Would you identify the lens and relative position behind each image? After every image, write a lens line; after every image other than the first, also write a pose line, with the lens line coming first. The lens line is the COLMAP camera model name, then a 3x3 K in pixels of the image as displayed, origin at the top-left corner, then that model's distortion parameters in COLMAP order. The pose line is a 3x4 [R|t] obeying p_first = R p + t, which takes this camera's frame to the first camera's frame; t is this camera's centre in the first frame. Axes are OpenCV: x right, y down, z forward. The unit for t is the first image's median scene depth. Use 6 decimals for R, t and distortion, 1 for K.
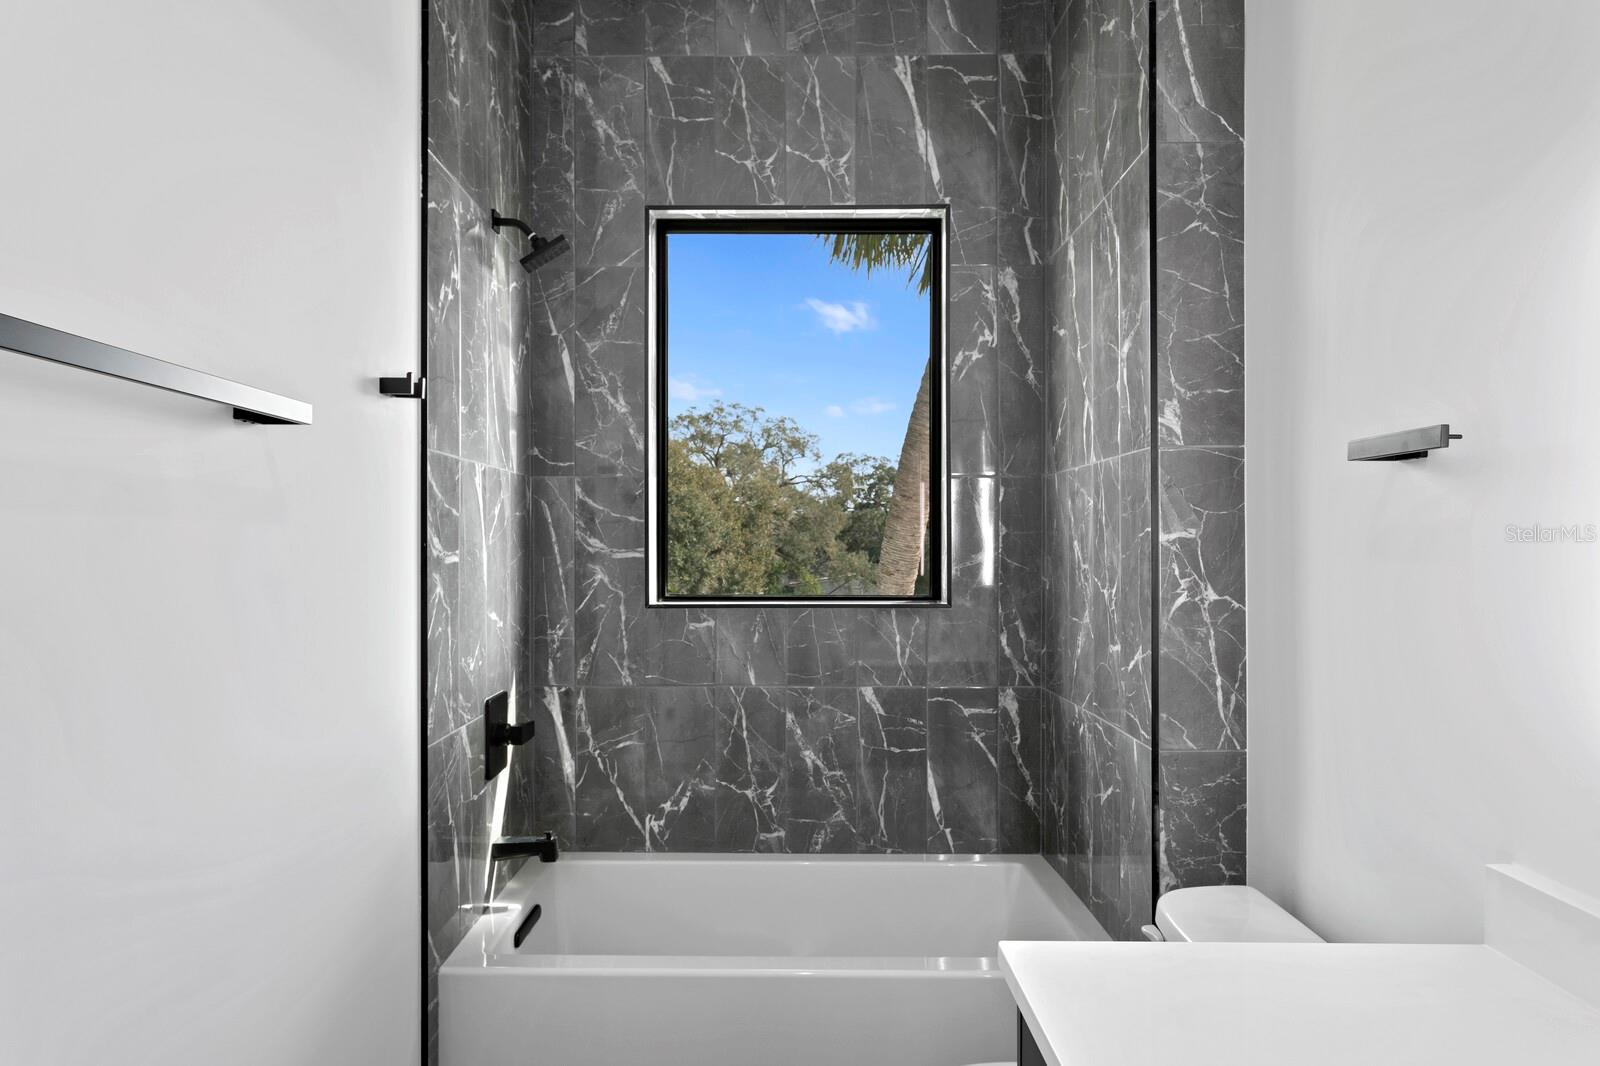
lens RADIAL K [[959.7, 0, 795.5], [0, 959.7, 537.4], [0, 0, 1]] dist [-0.024532, 0.038000]
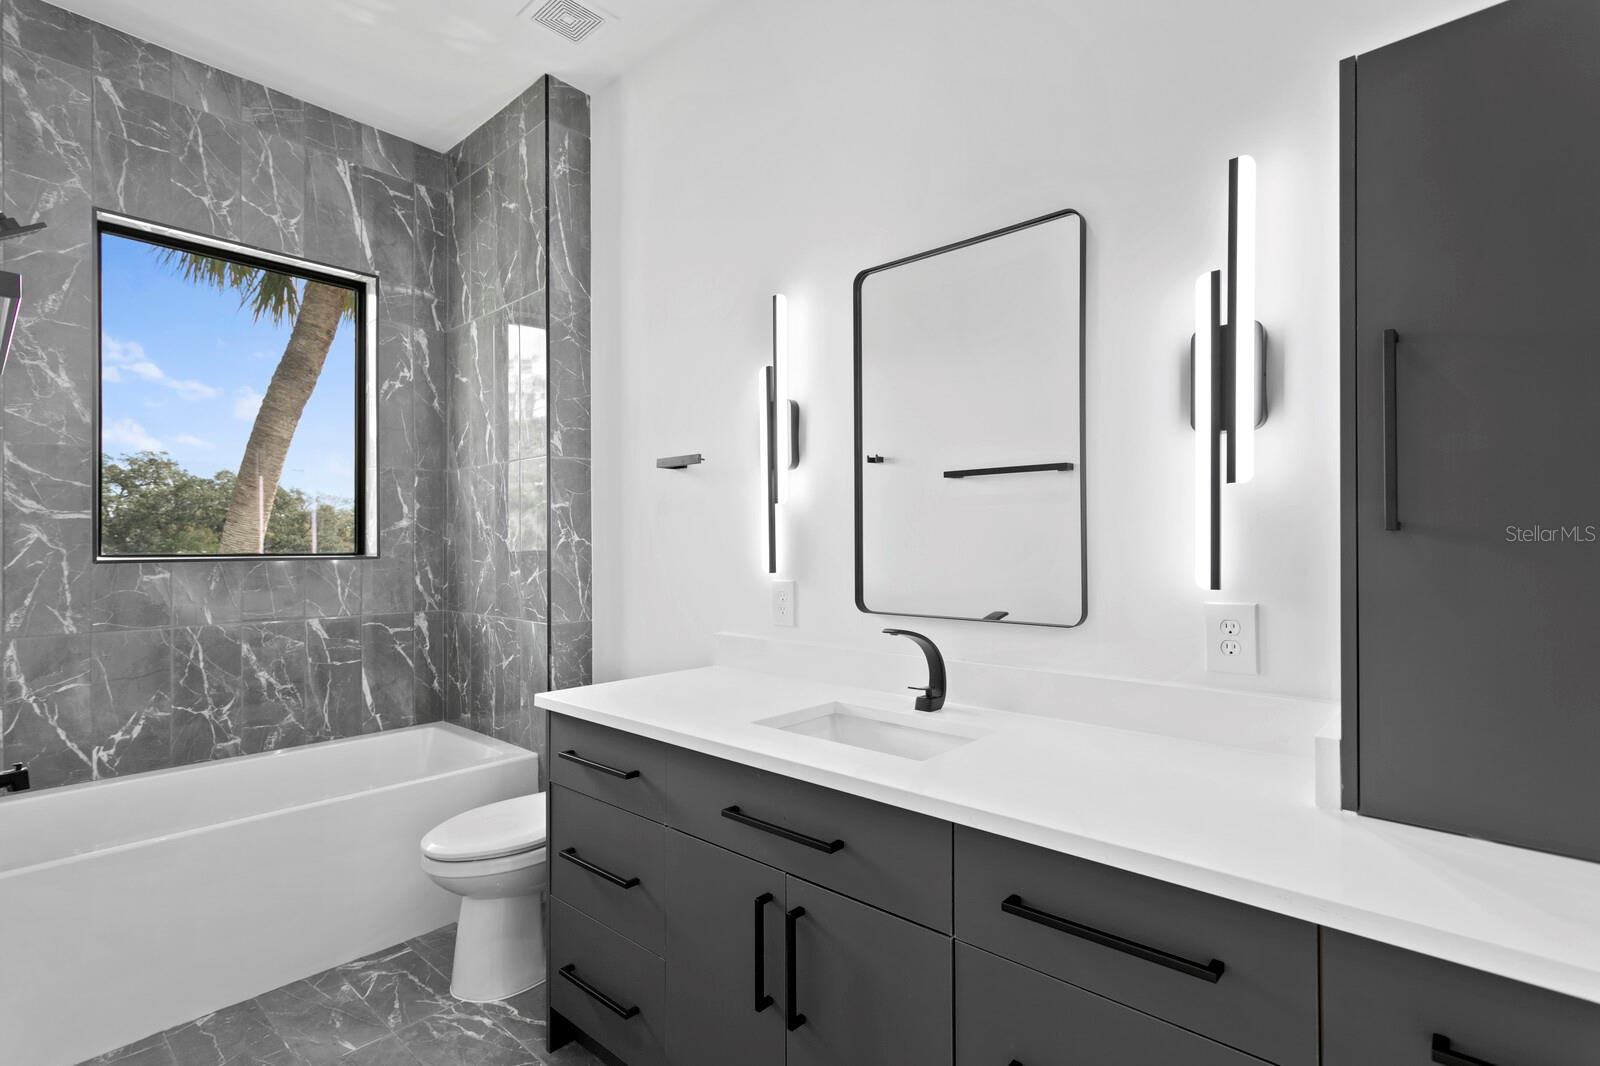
lens RADIAL K [[764.7, 0, 794.3], [0, 764.7, 536.9], [0, 0, 1]] dist [-0.001625, 0.000342]
pose [[0.649038, 0.004916, 0.760740, -0.304383], [0.002308, 0.999962, -0.008431, 0.051954], [-0.760752, 0.007227, 0.649002, -0.208600]]
